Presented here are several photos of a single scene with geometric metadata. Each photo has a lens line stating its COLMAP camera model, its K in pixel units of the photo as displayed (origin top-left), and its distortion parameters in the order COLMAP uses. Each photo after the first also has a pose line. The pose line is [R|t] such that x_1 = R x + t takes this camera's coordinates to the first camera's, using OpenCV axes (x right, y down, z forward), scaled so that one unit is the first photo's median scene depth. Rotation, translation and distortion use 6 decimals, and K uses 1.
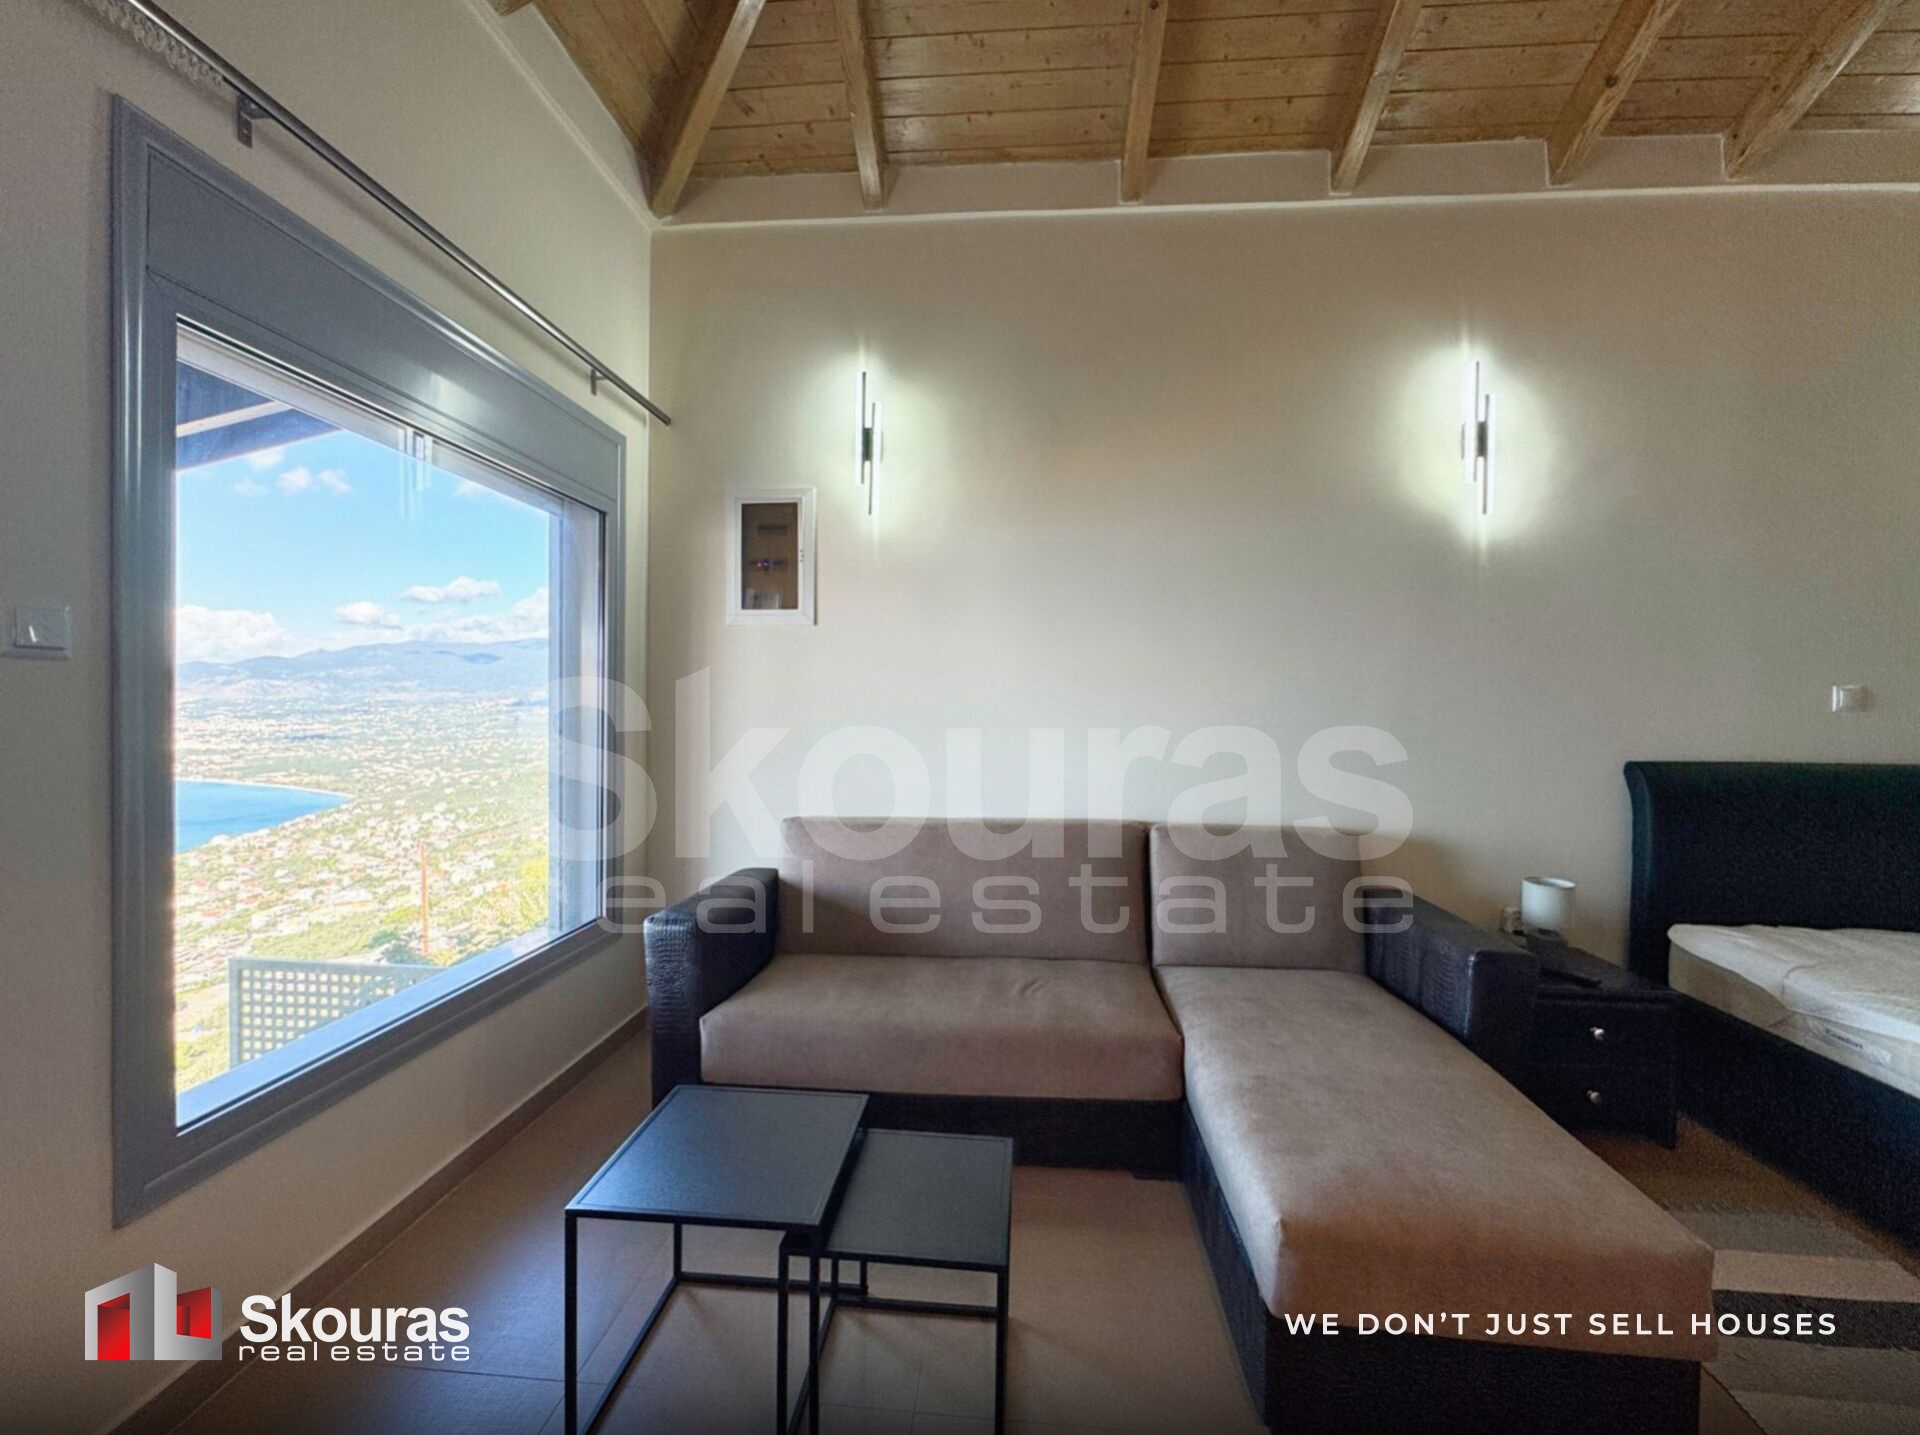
lens RADIAL K [[785.1, 0, 963.8], [0, 785.1, 708.7], [0, 0, 1]] dist [-0.001787, -0.001314]
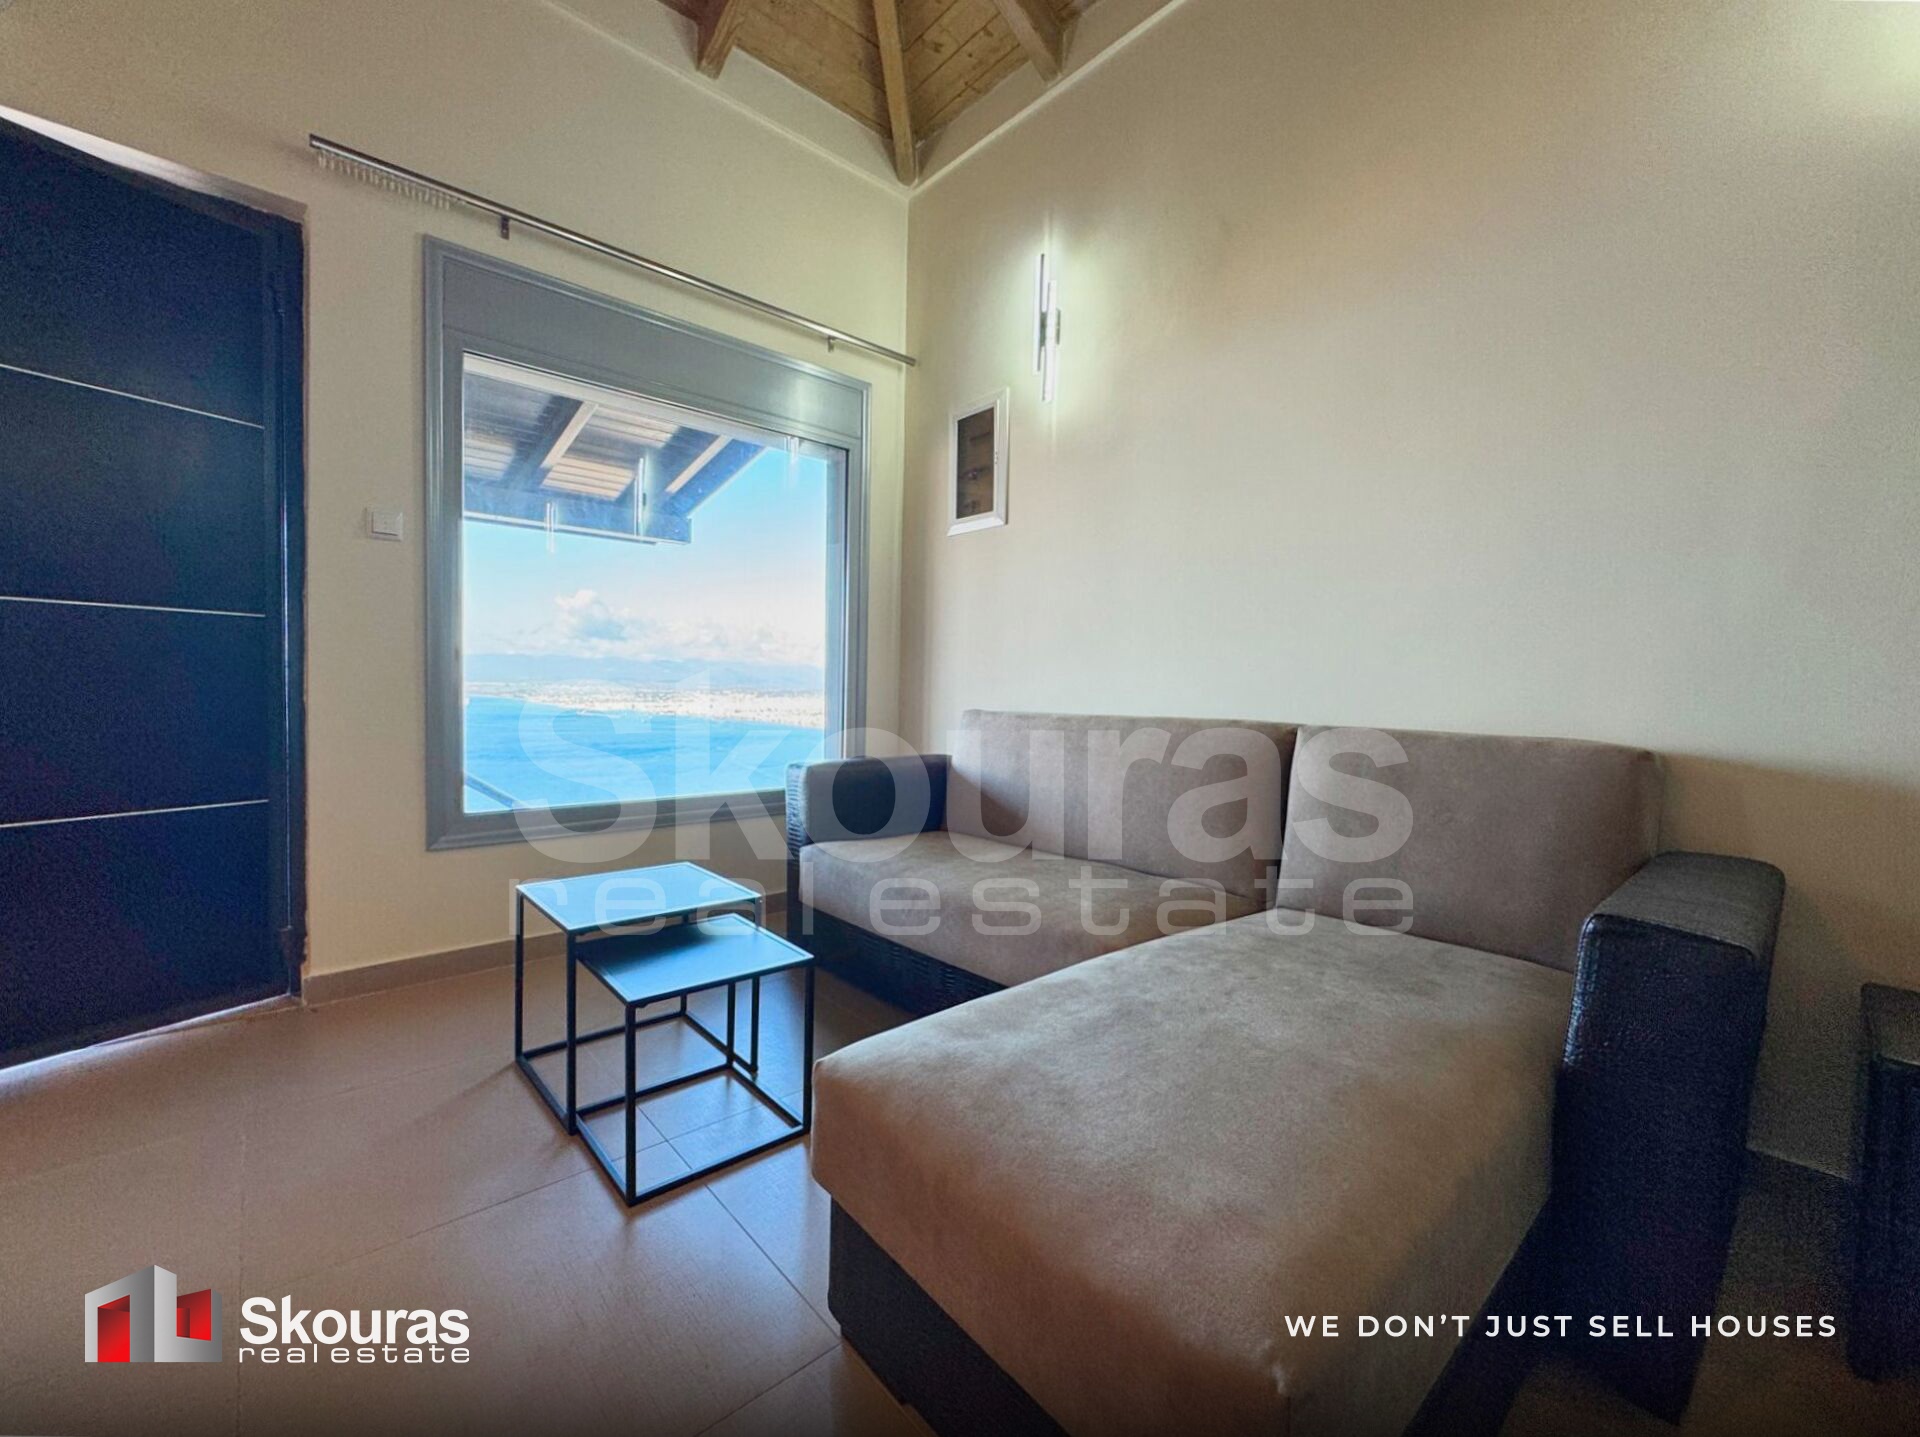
lens RADIAL K [[785.1, 0, 966.0], [0, 785.1, 716.6], [0, 0, 1]] dist [-0.001787, -0.001314]
pose [[0.729803, 0.031488, -0.682932, 0.543271], [-0.016236, 0.999455, 0.028732, 0.131203], [0.683464, -0.009881, 0.729917, 0.243074]]
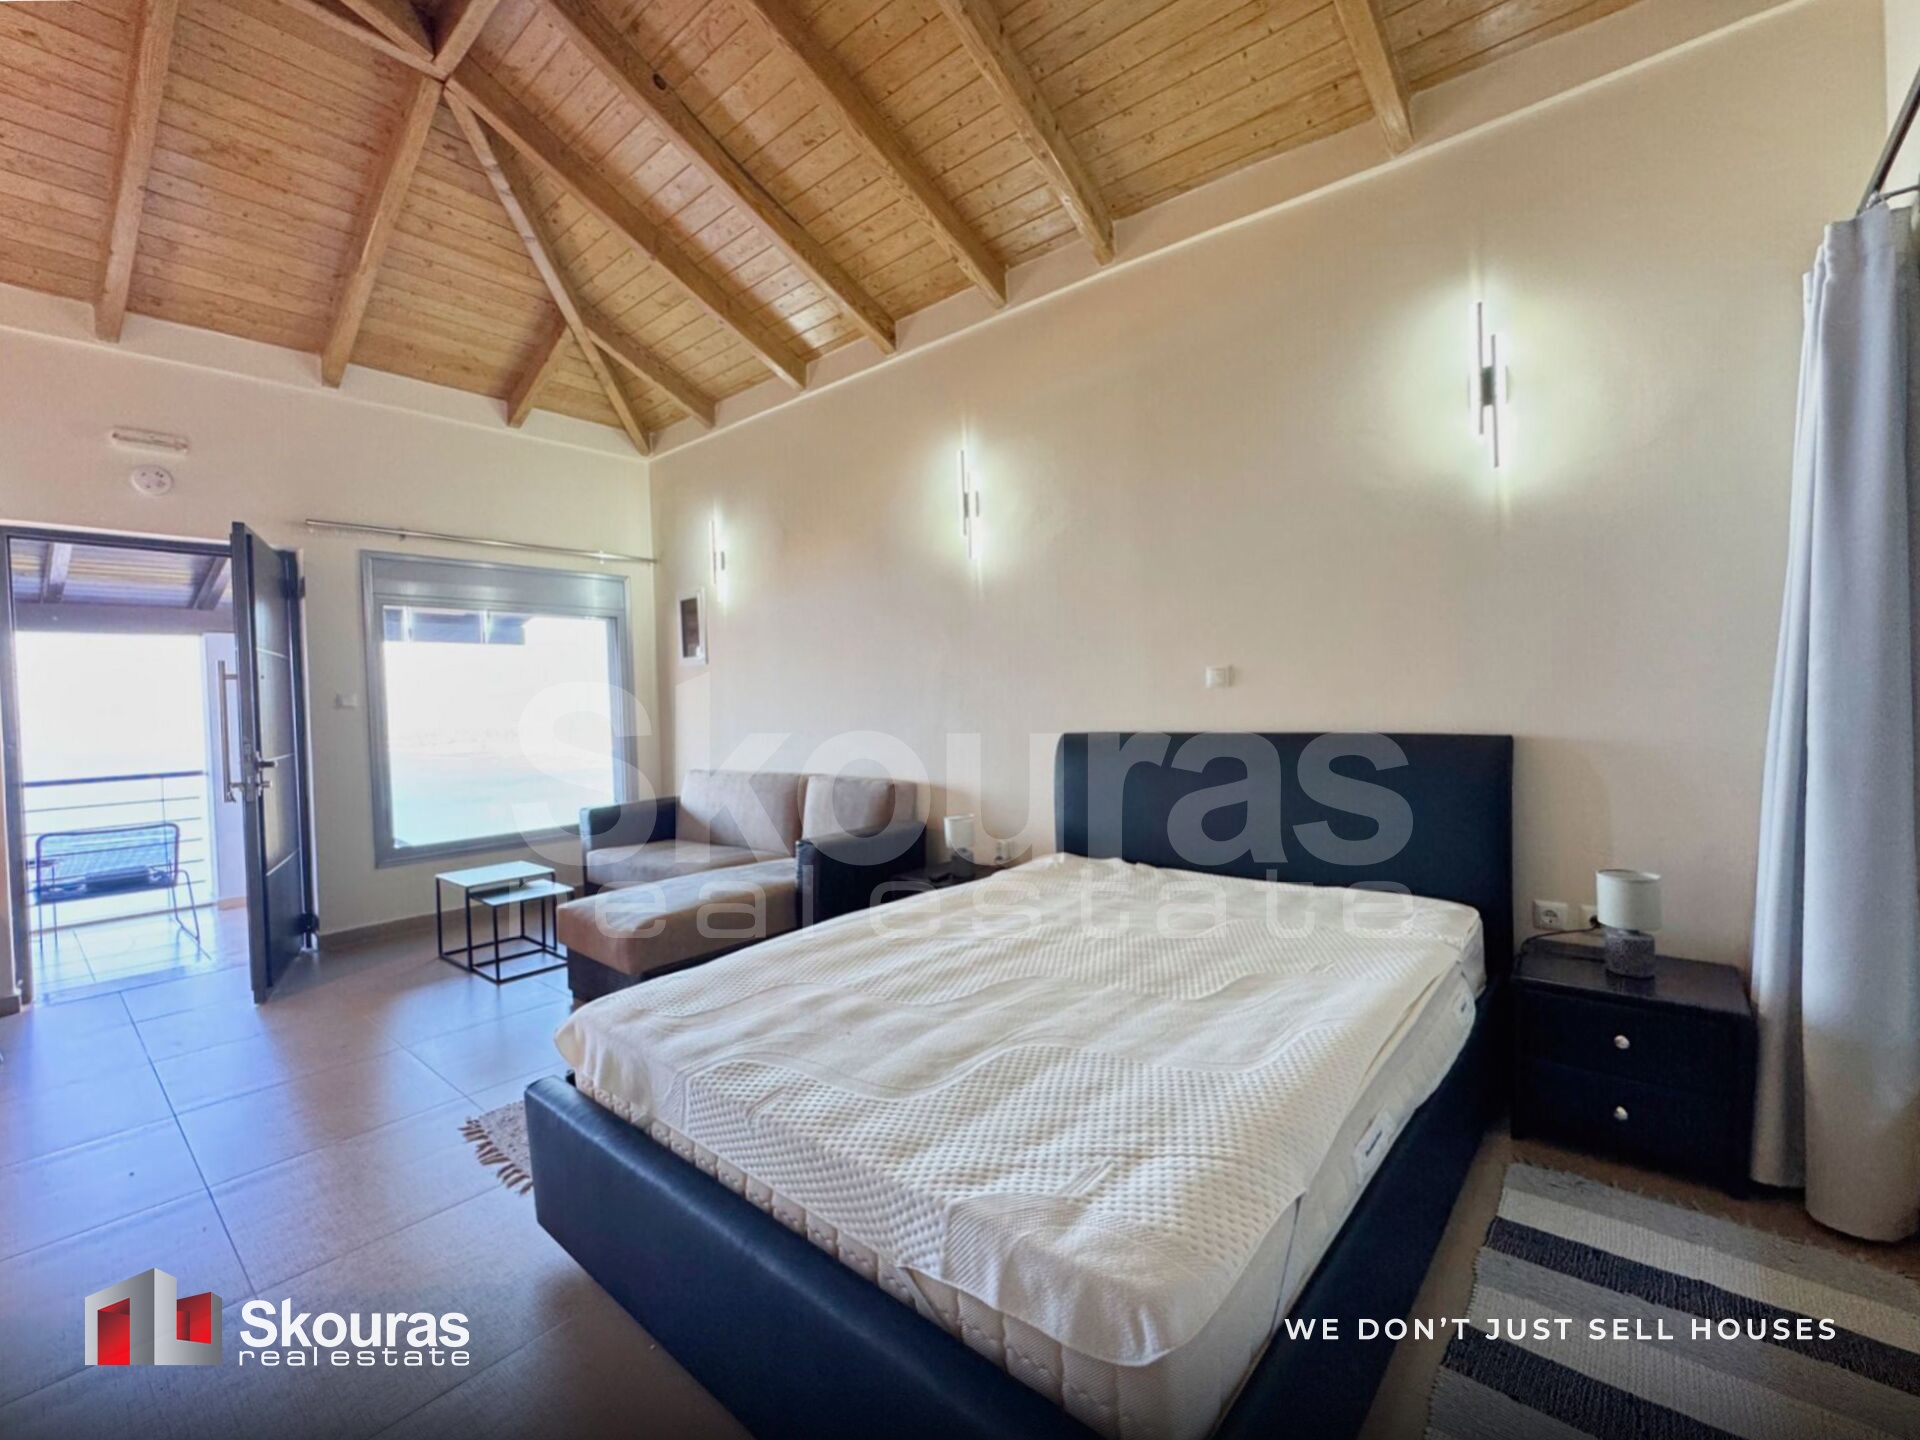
lens RADIAL K [[825.5, 0, 956.8], [0, 825.5, 720.3], [0, 0, 1]] dist [0.000729, 0.000289]
pose [[0.806306, -0.022795, -0.591059, 1.577529], [0.039702, 0.999089, 0.015630, 0.018646], [0.590165, -0.036069, 0.806477, -0.222967]]
